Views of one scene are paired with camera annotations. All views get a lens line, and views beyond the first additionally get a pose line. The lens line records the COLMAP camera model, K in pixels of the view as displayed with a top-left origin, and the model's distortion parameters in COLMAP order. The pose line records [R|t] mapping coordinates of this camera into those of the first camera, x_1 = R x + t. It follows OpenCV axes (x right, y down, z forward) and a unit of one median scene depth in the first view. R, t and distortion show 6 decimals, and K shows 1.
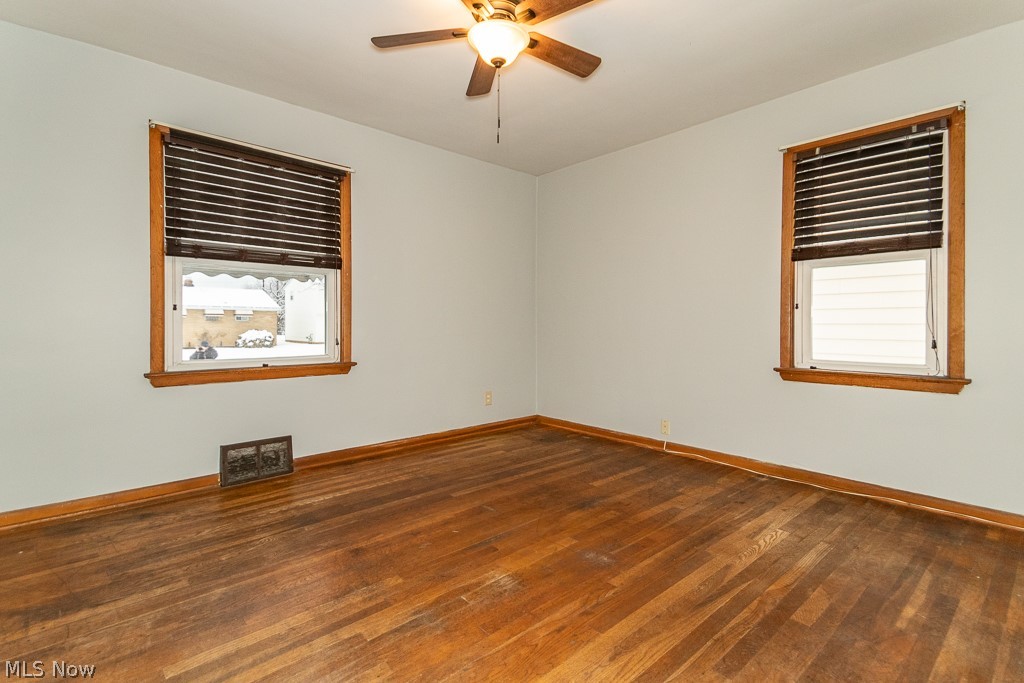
lens RADIAL K [[484.7, 0, 504.9], [0, 484.7, 317.3], [0, 0, 1]] dist [0.071135, -0.030299]
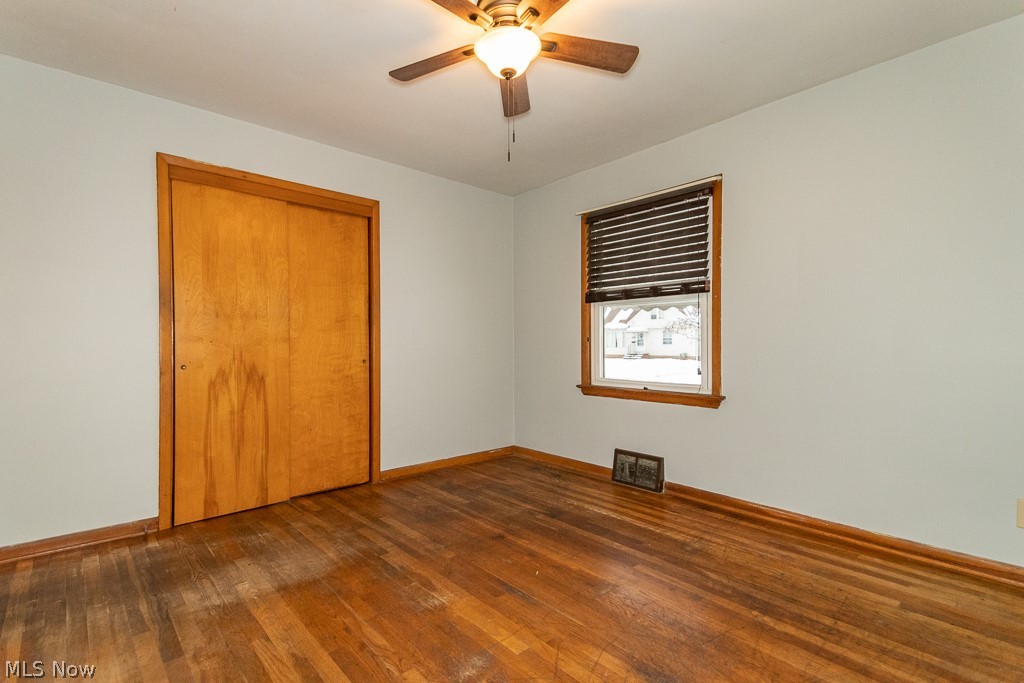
lens RADIAL K [[481.0, 0, 509.8], [0, 481.0, 332.4], [0, 0, 1]] dist [0.071176, -0.028320]
pose [[-0.006835, -0.028164, -0.999580, 0.721213], [0.014817, 0.999491, -0.028263, -0.004464], [0.999867, -0.015004, -0.006414, 0.801029]]
